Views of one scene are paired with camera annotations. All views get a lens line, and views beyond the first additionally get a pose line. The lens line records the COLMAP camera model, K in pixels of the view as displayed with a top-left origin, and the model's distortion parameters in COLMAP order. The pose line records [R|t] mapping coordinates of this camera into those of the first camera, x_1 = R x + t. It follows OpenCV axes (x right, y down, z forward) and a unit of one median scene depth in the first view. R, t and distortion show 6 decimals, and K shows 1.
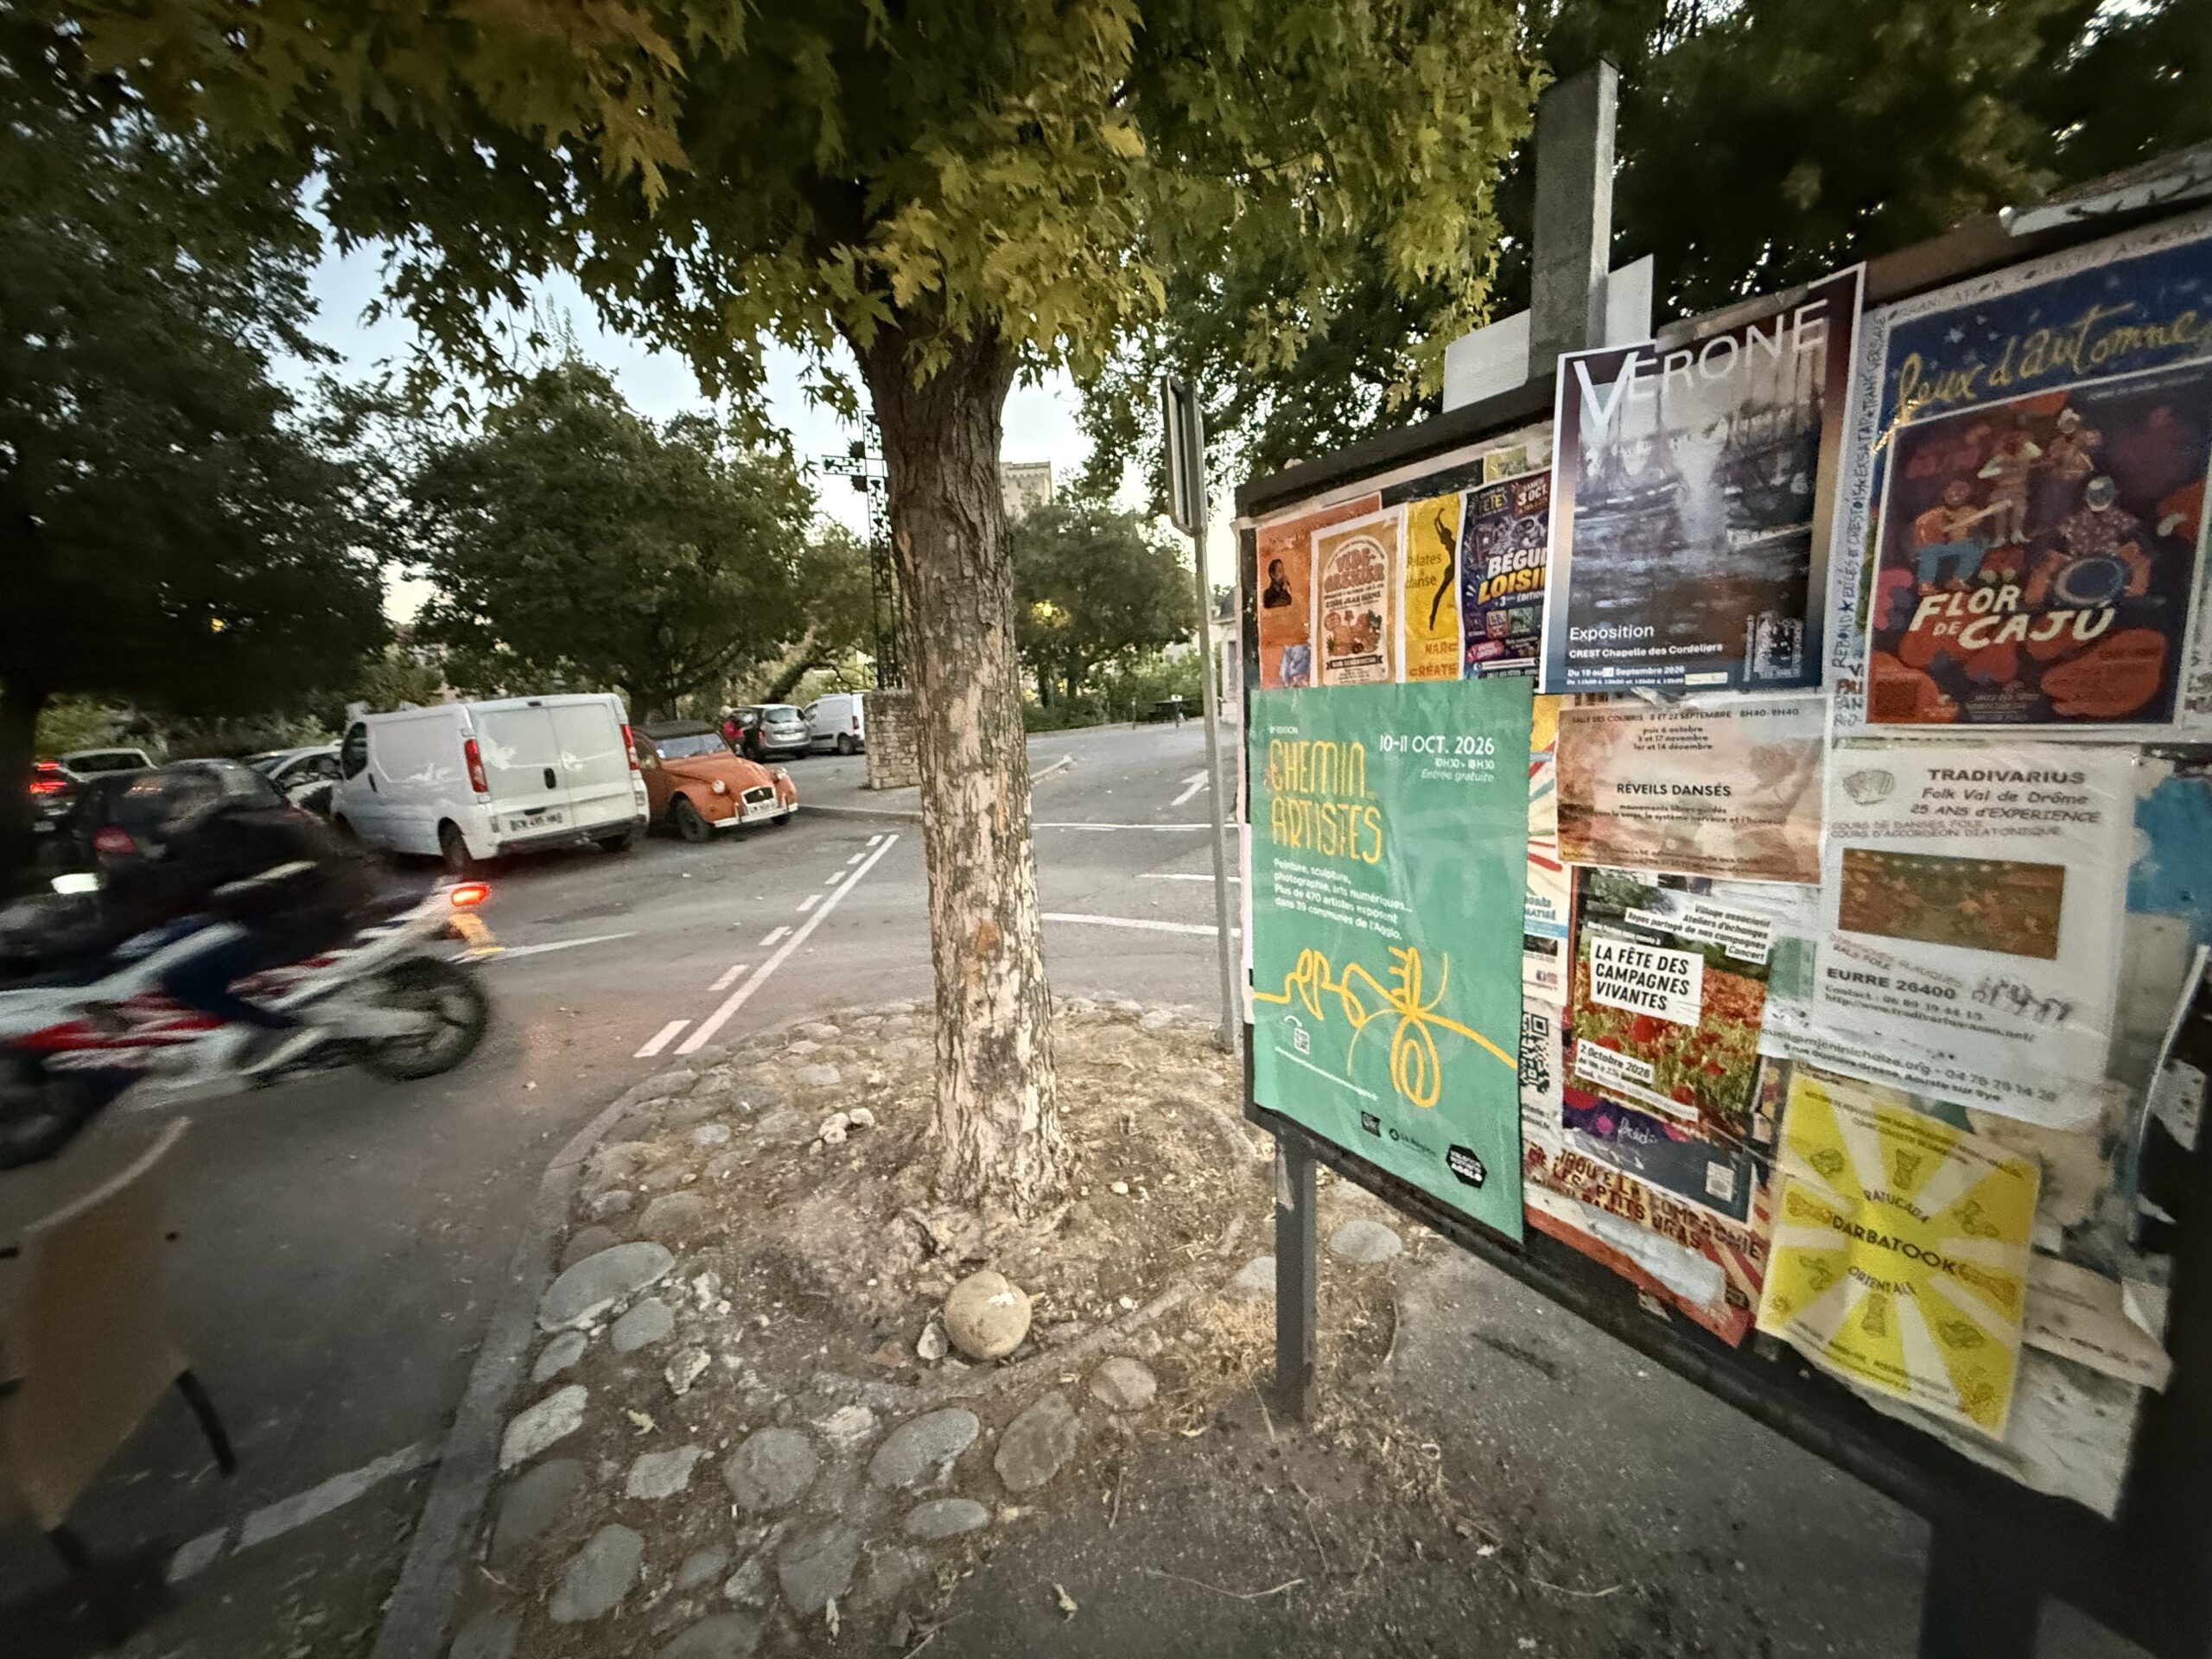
lens RADIAL K [[870.0, 0, 1106.0], [0, 870.0, 829.5], [0, 0, 1]] dist [0.000186, 0.000047]
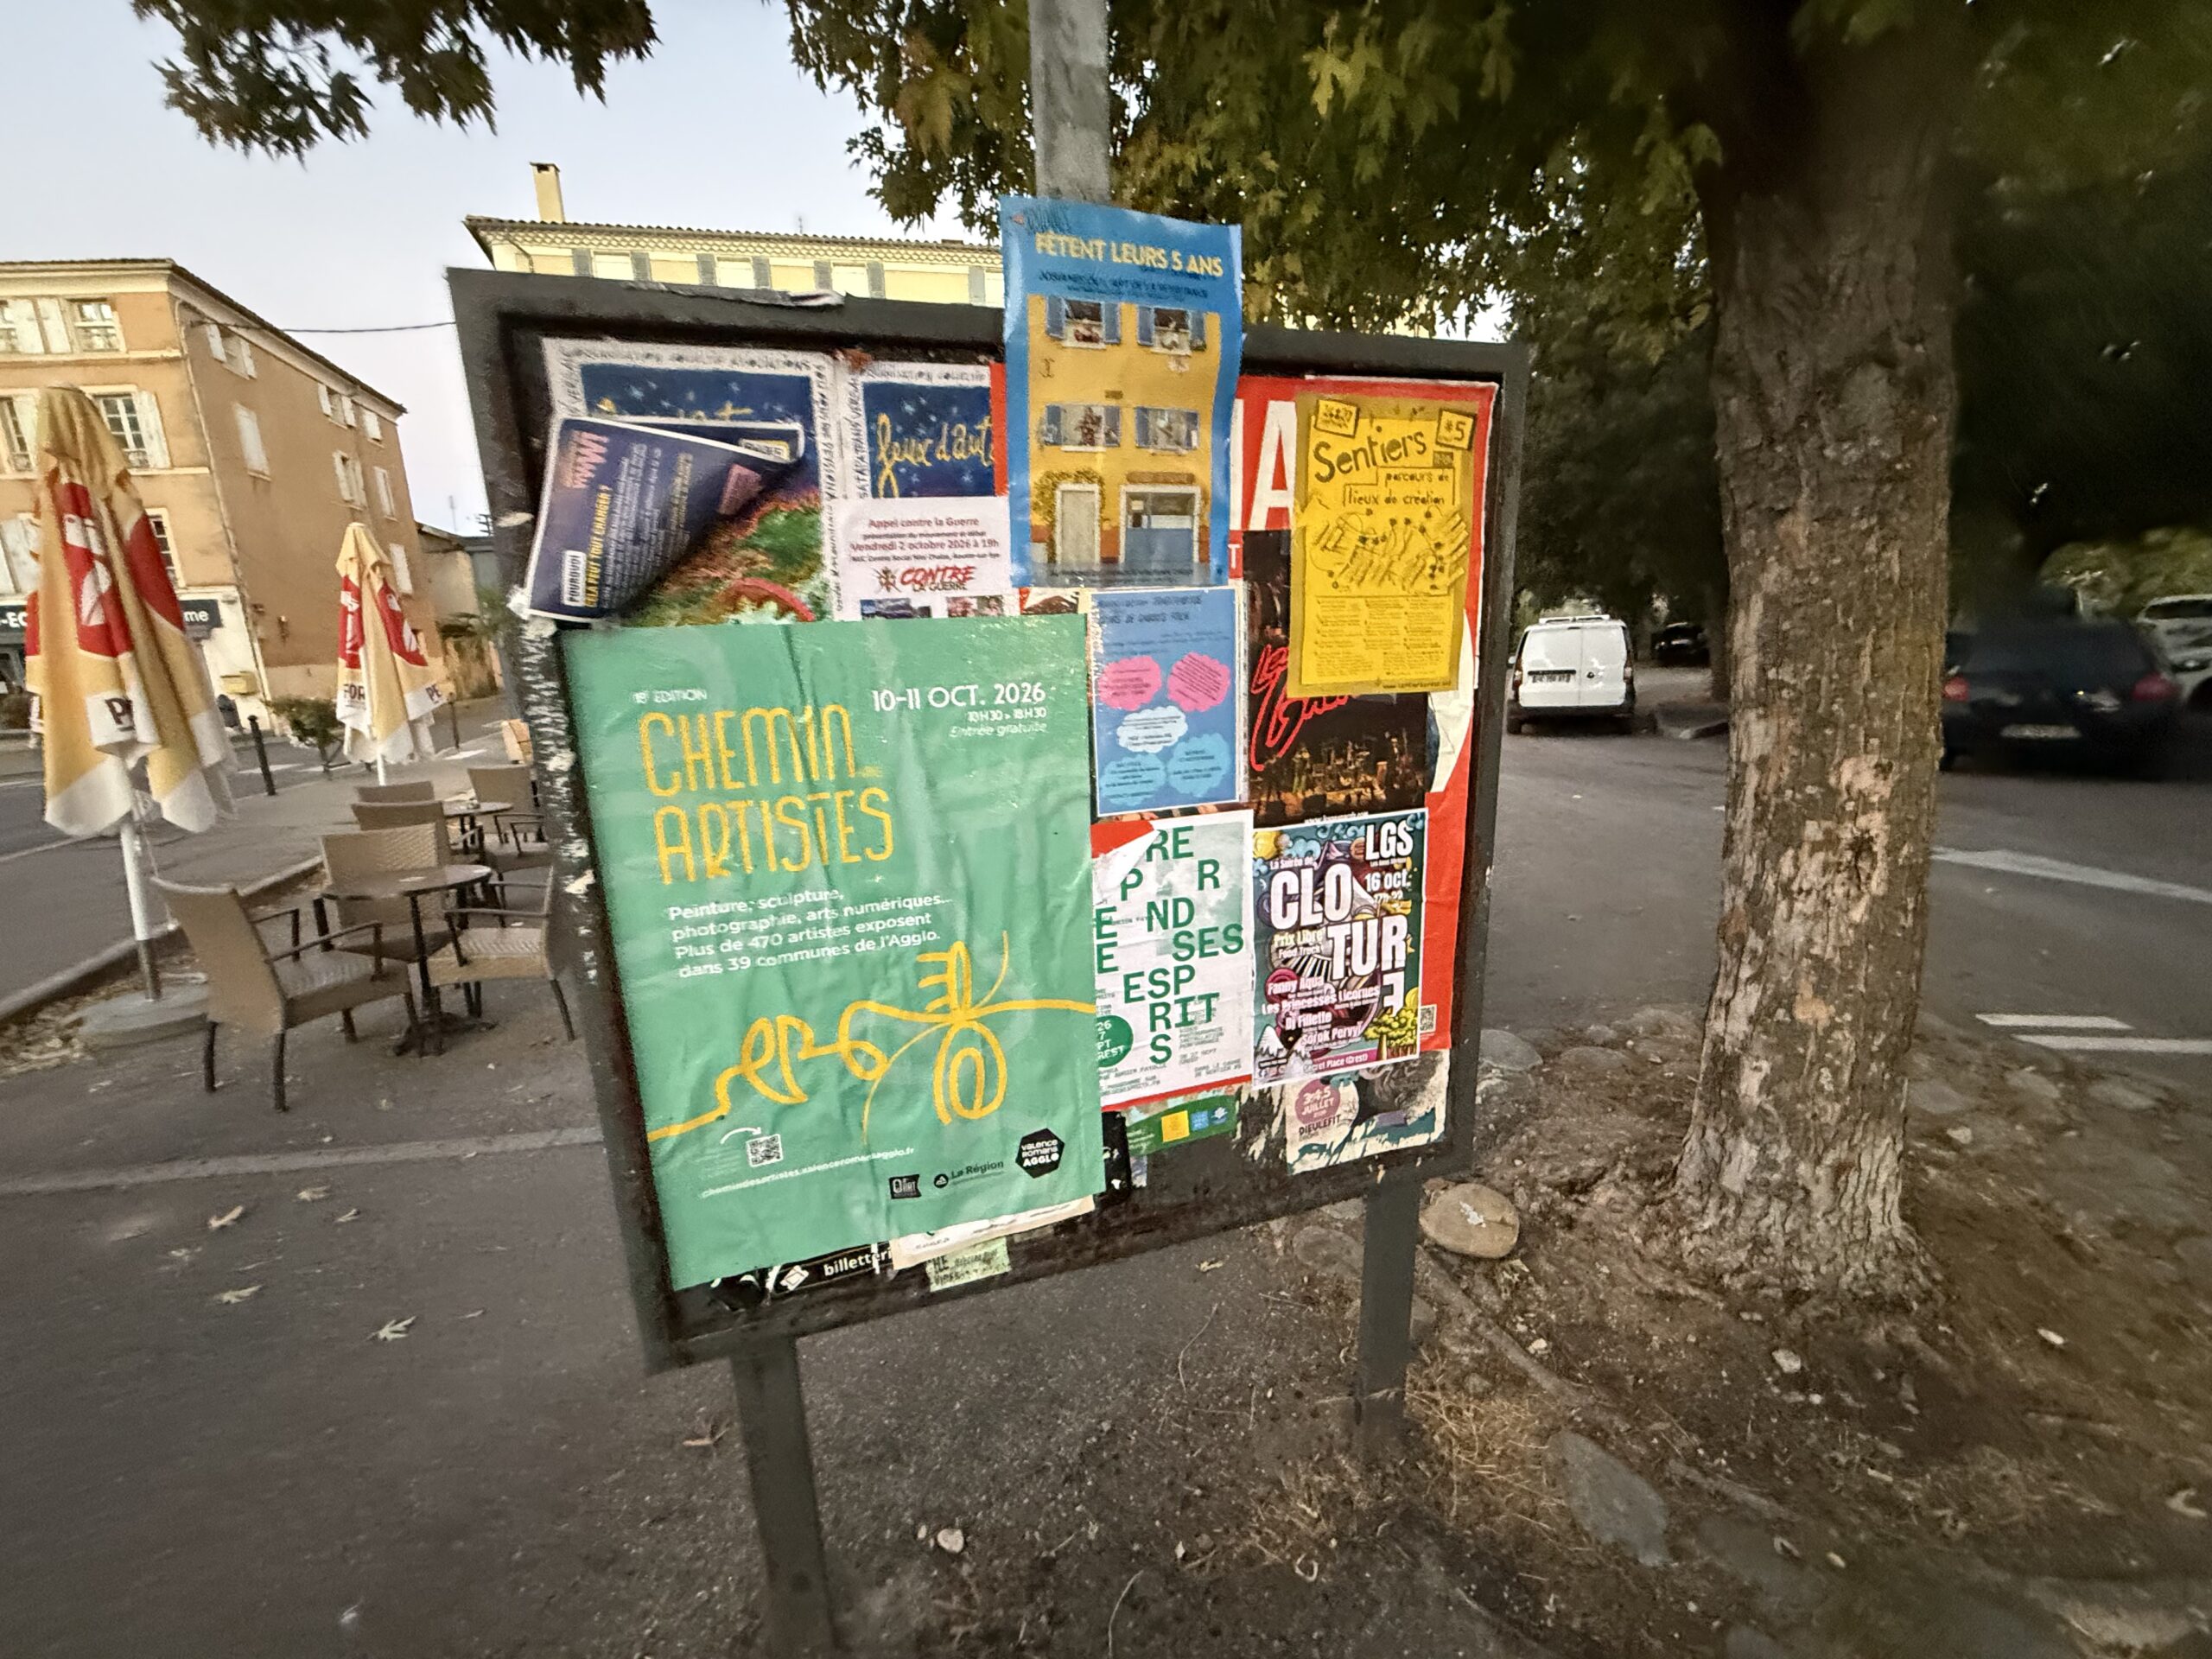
lens RADIAL K [[870.0, 0, 1106.0], [0, 870.0, 829.5], [0, 0, 1]] dist [0.000186, 0.000047]
pose [[-0.205365, 0.271372, -0.940310, 0.703159], [-0.104312, 0.949246, 0.296733, -0.131749], [0.973111, 0.159024, -0.166635, 0.584143]]
